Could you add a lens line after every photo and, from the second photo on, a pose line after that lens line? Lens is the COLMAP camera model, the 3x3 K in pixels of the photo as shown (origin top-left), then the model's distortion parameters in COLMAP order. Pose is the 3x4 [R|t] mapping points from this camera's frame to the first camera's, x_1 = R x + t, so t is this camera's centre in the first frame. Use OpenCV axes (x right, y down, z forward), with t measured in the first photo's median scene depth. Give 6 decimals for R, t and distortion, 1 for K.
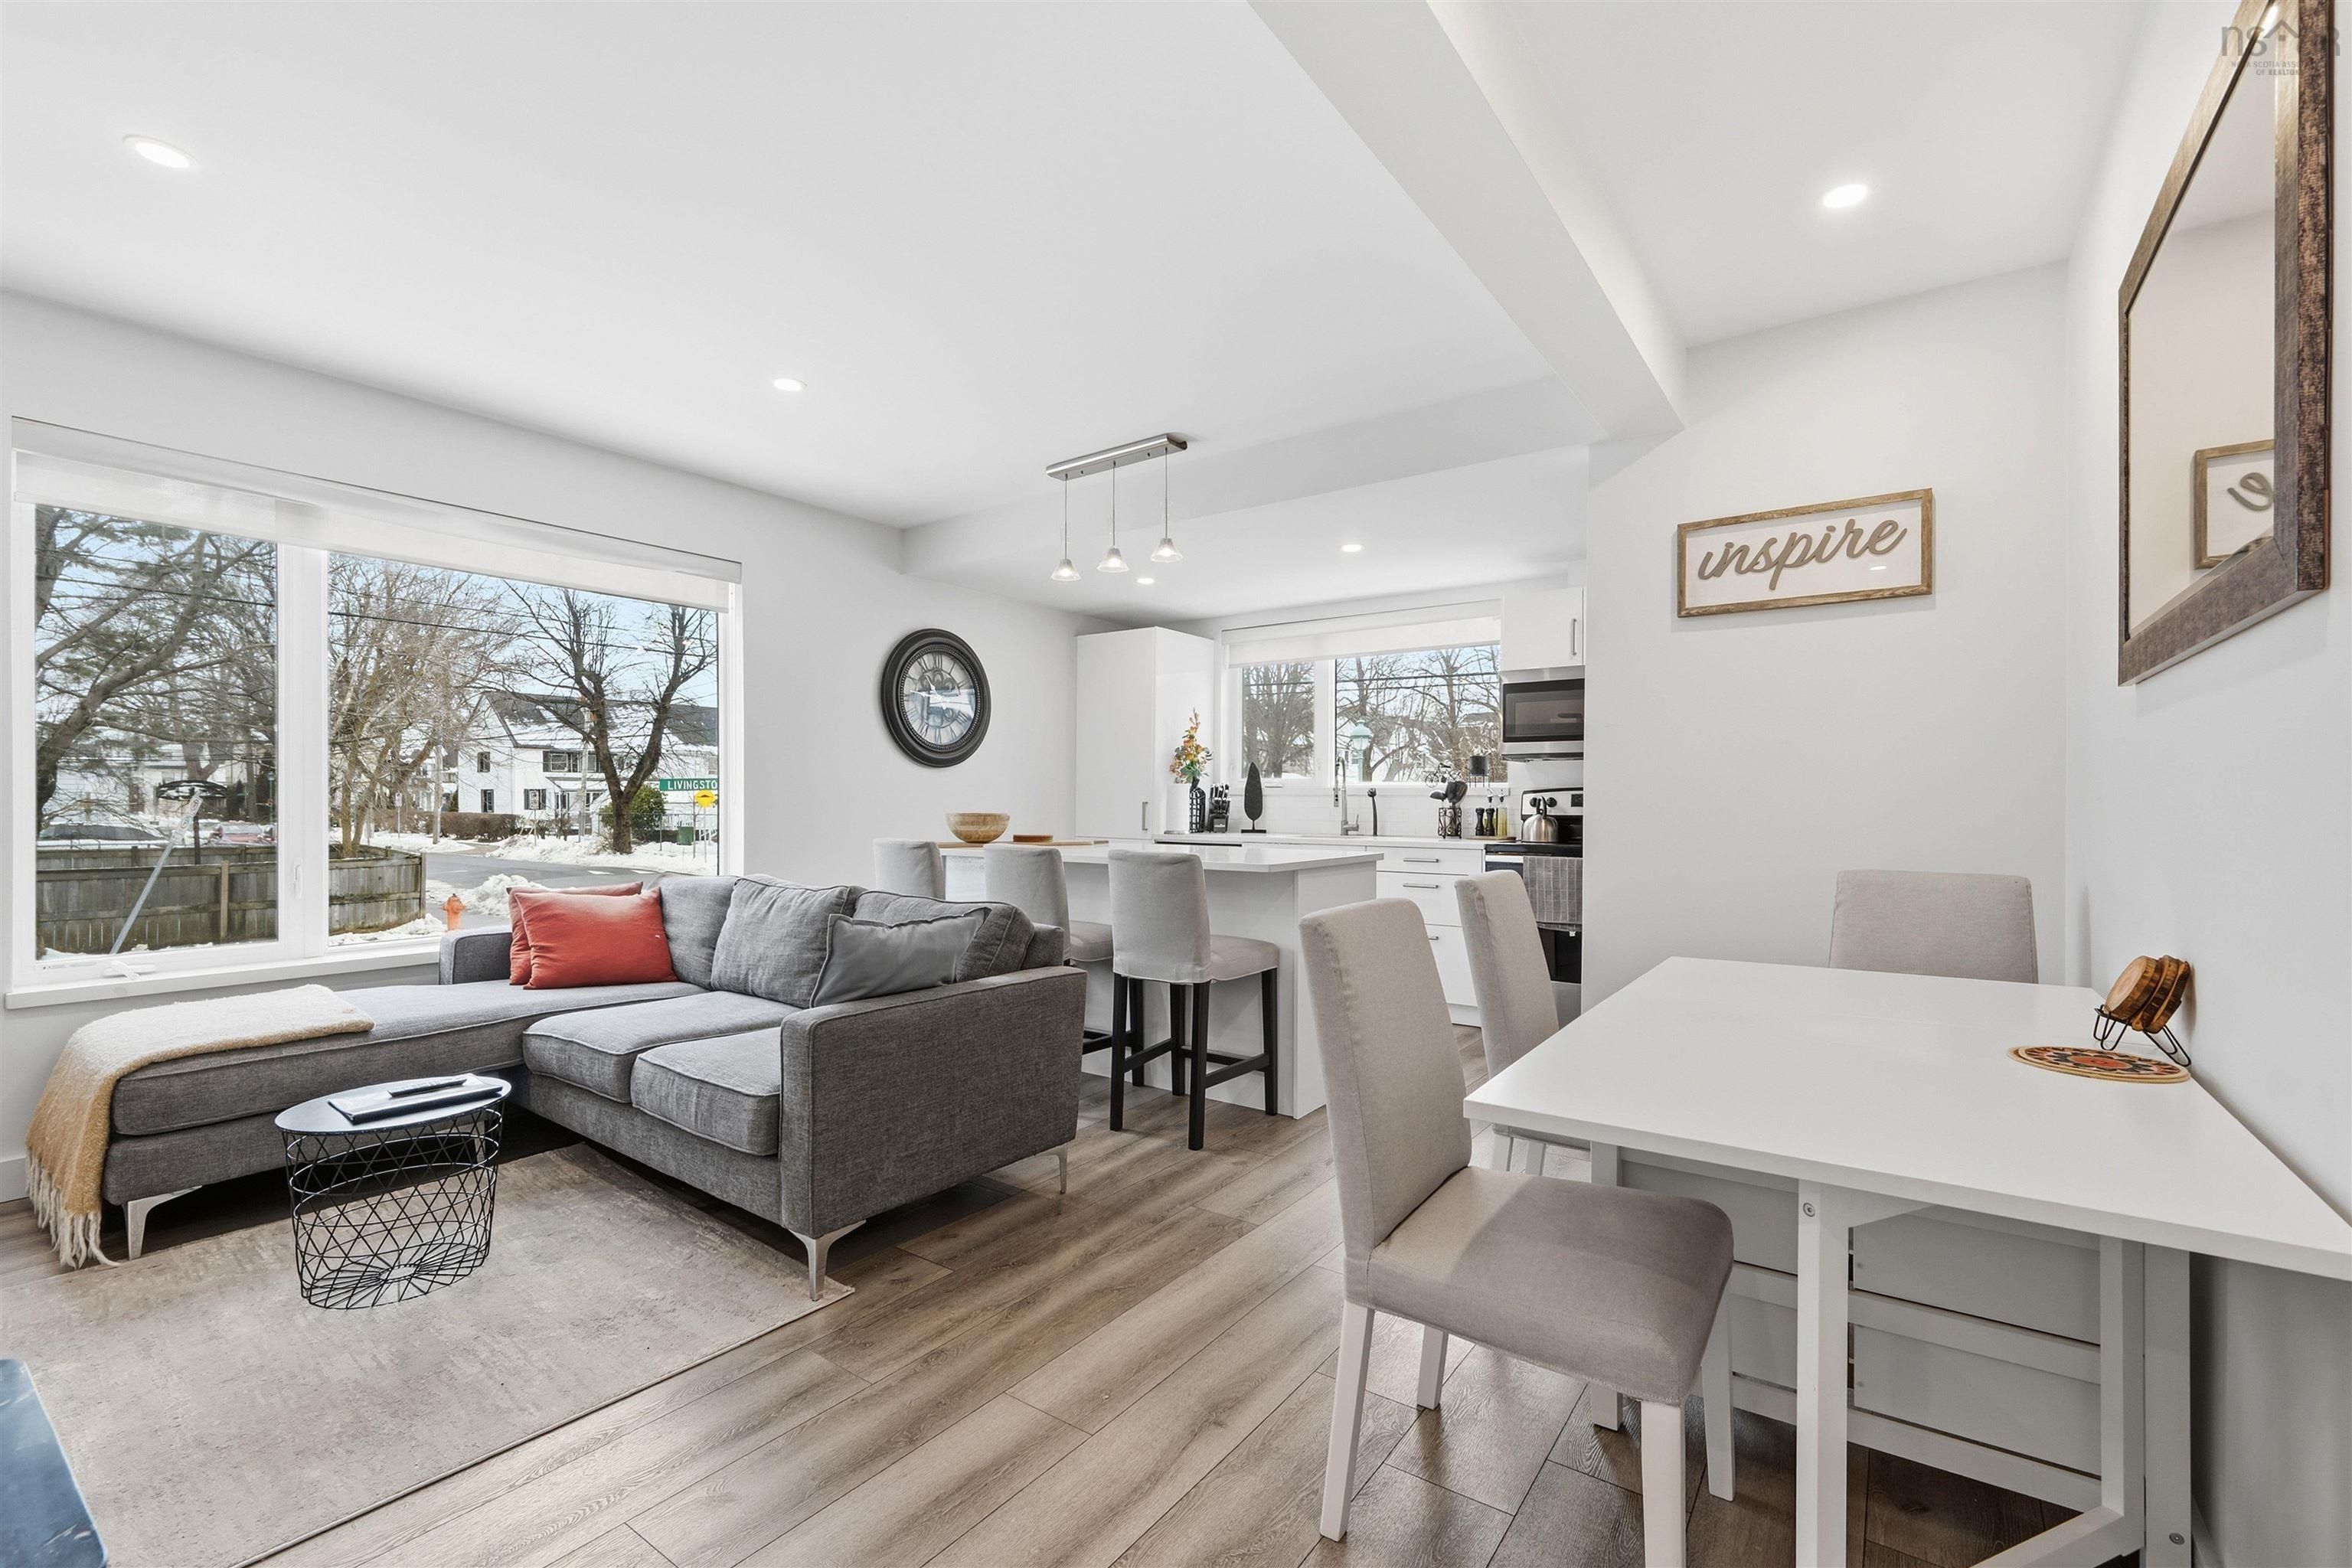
lens RADIAL K [[1007.6, 0, 1182.2], [0, 1007.6, 796.6], [0, 0, 1]] dist [-0.000622, -0.000080]
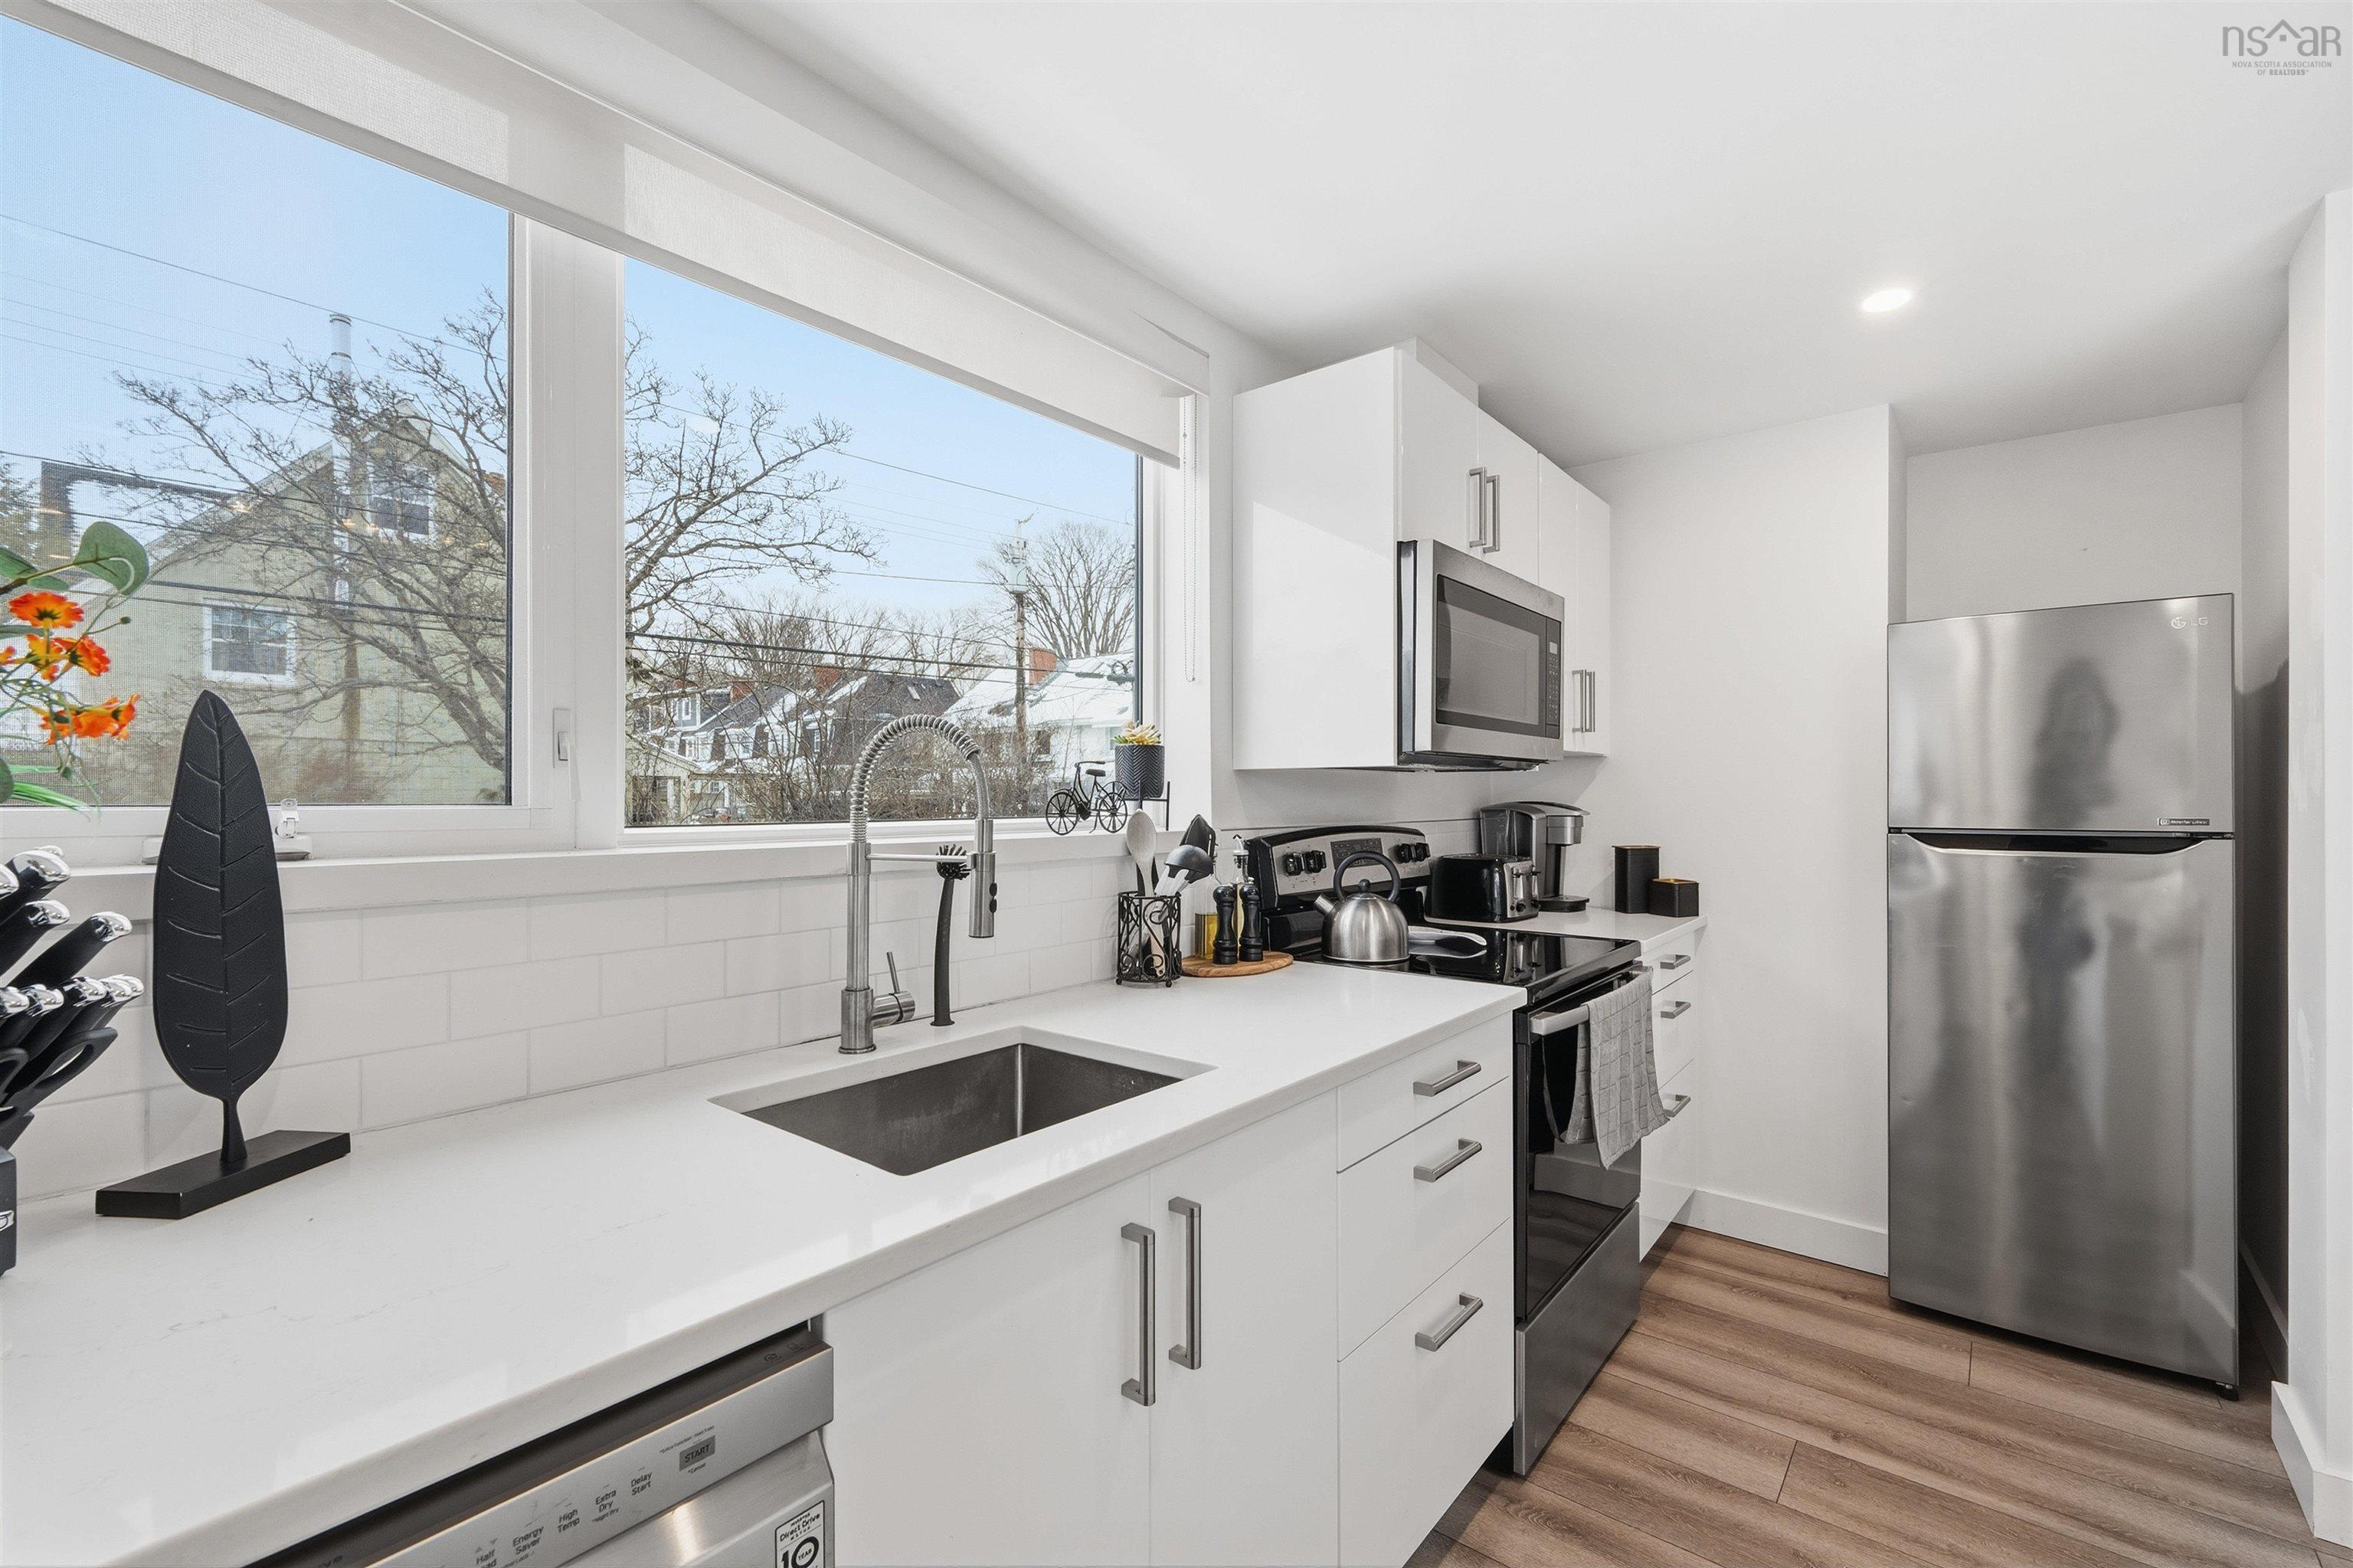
lens RADIAL K [[1008.1, 0, 1182.7], [0, 1008.1, 796.6], [0, 0, 1]] dist [-0.000622, -0.000080]
pose [[0.066581, -0.005925, 0.997763, -0.117422], [-0.003440, 0.999975, 0.006168, -0.037641], [-0.997775, -0.003843, 0.066559, 1.532158]]
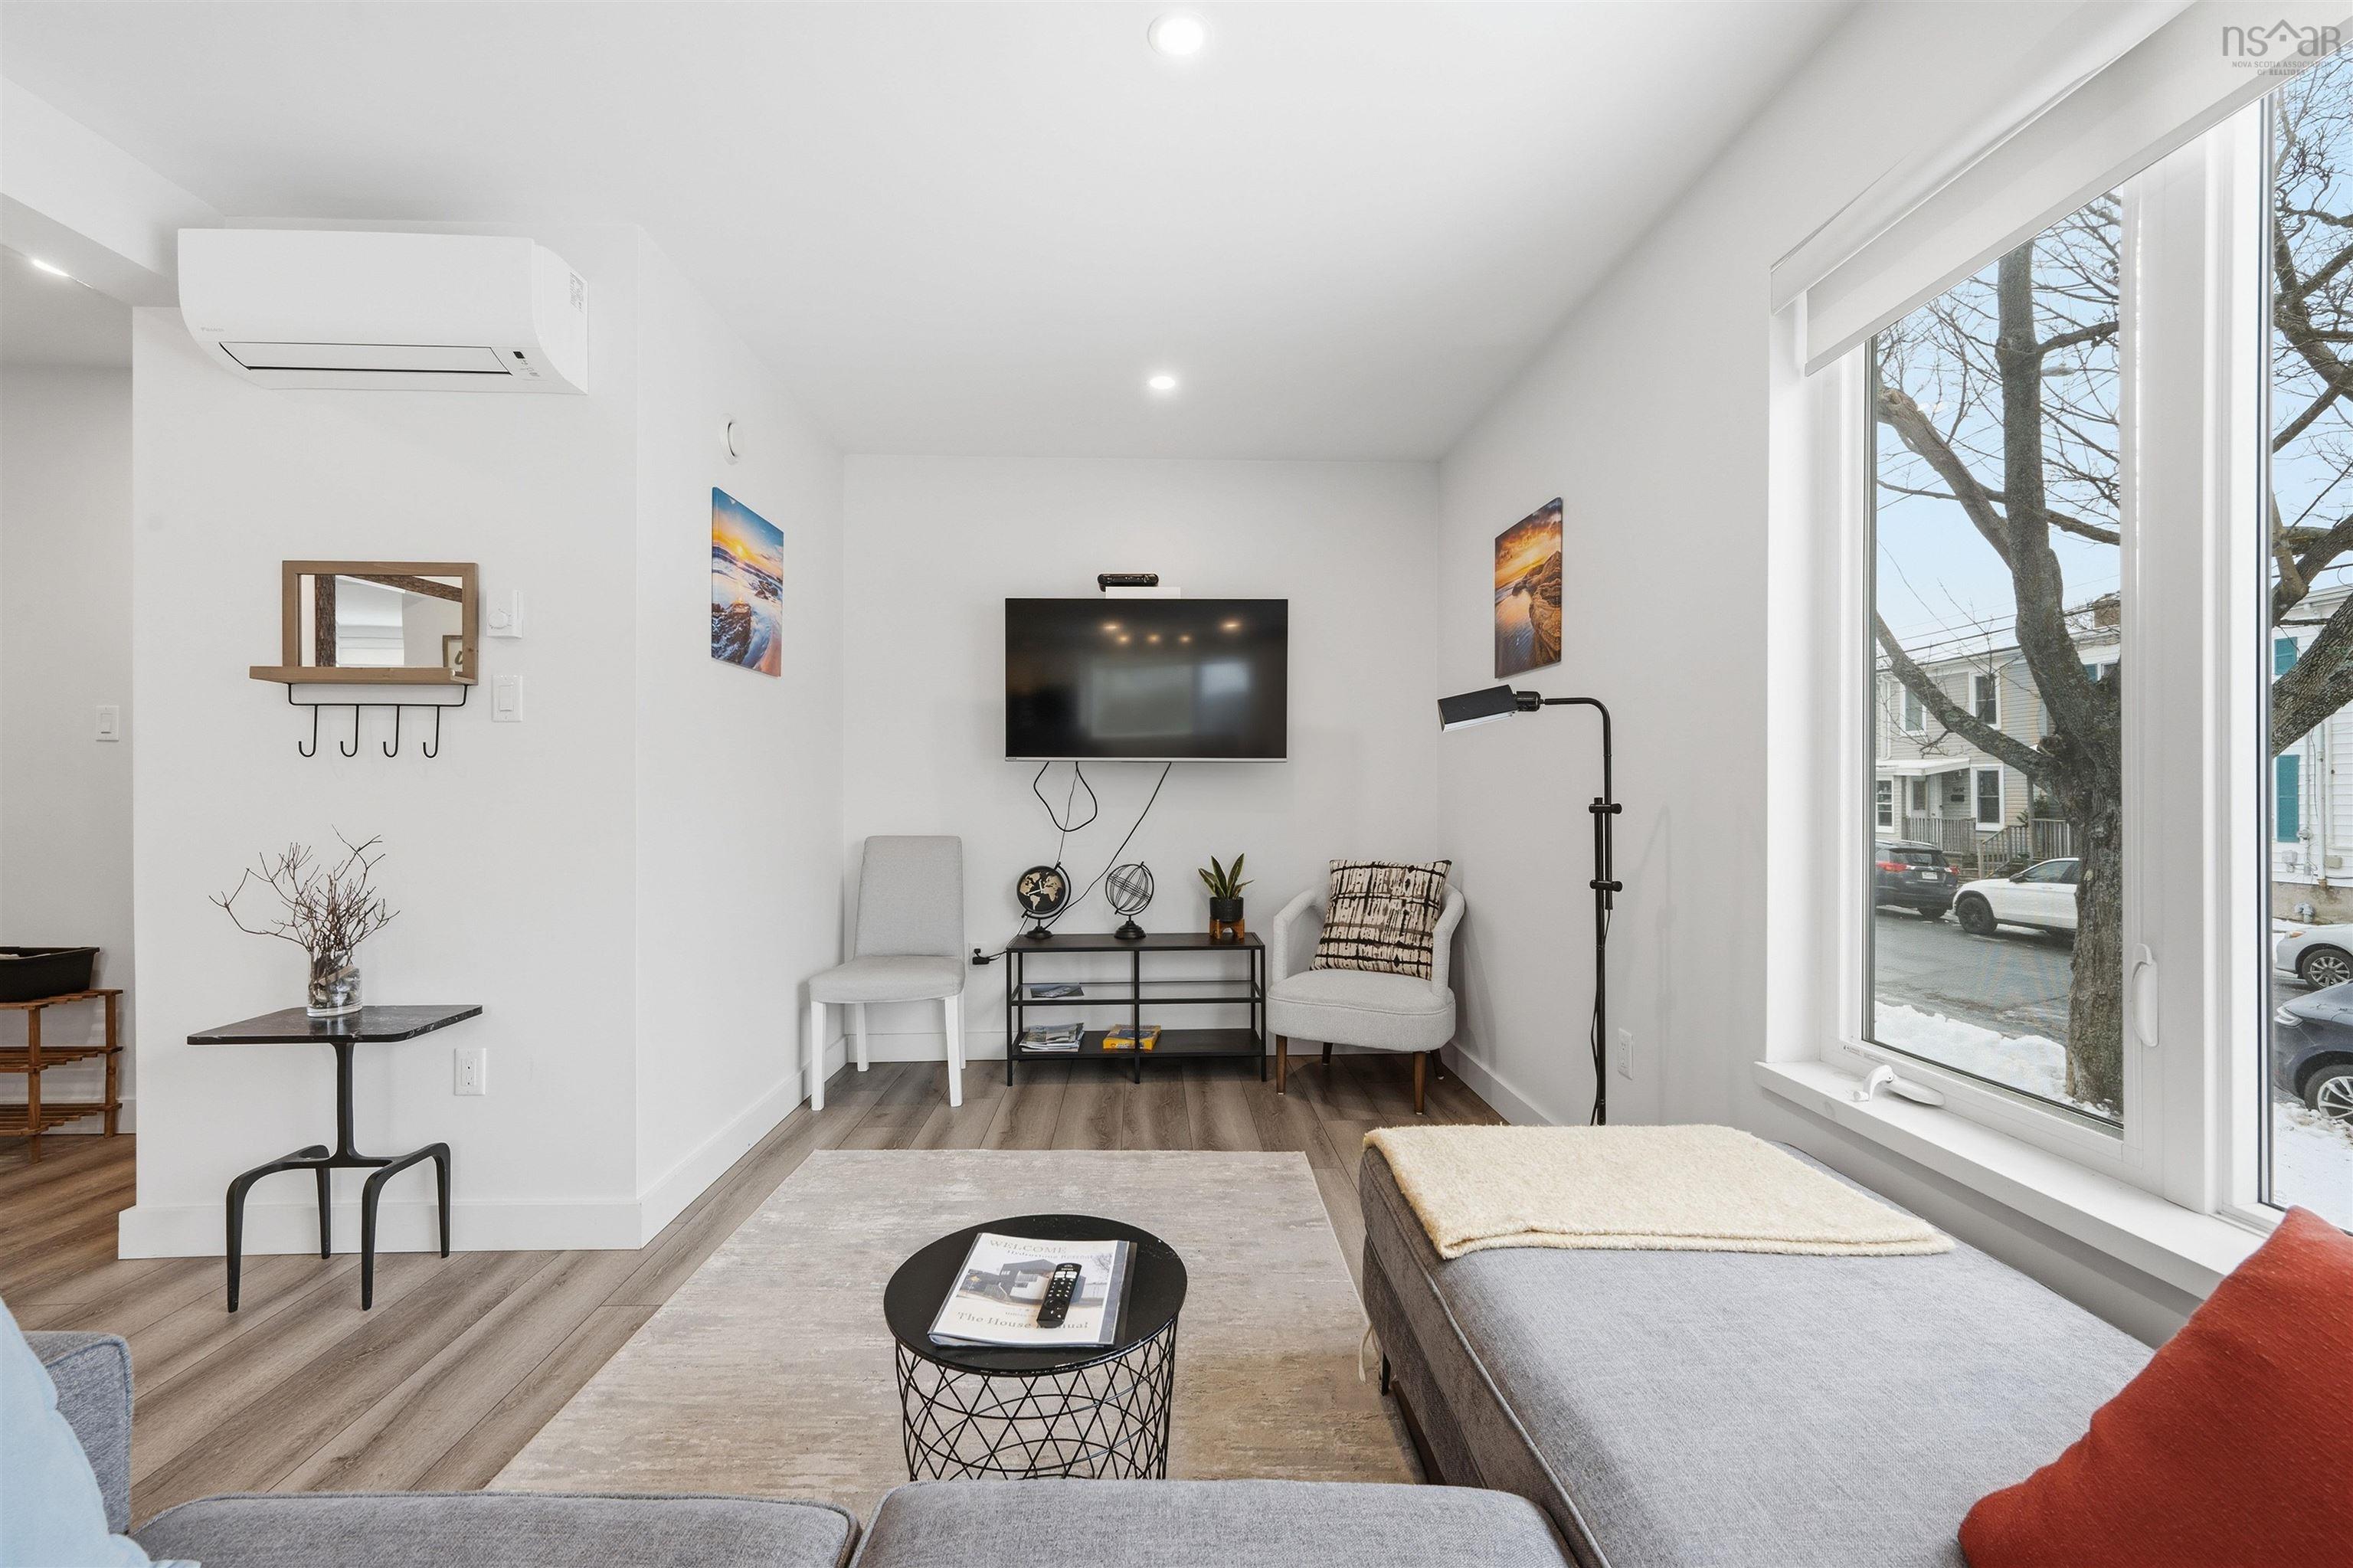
lens RADIAL K [[965.4, 0, 1183.1], [0, 965.4, 790.4], [0, 0, 1]] dist [-0.000846, -0.000288]
pose [[-0.787341, -0.001464, -0.616516, -0.324139], [-0.000900, 0.999999, -0.001225, -0.000210], [0.616517, -0.000410, -0.787342, 1.038320]]
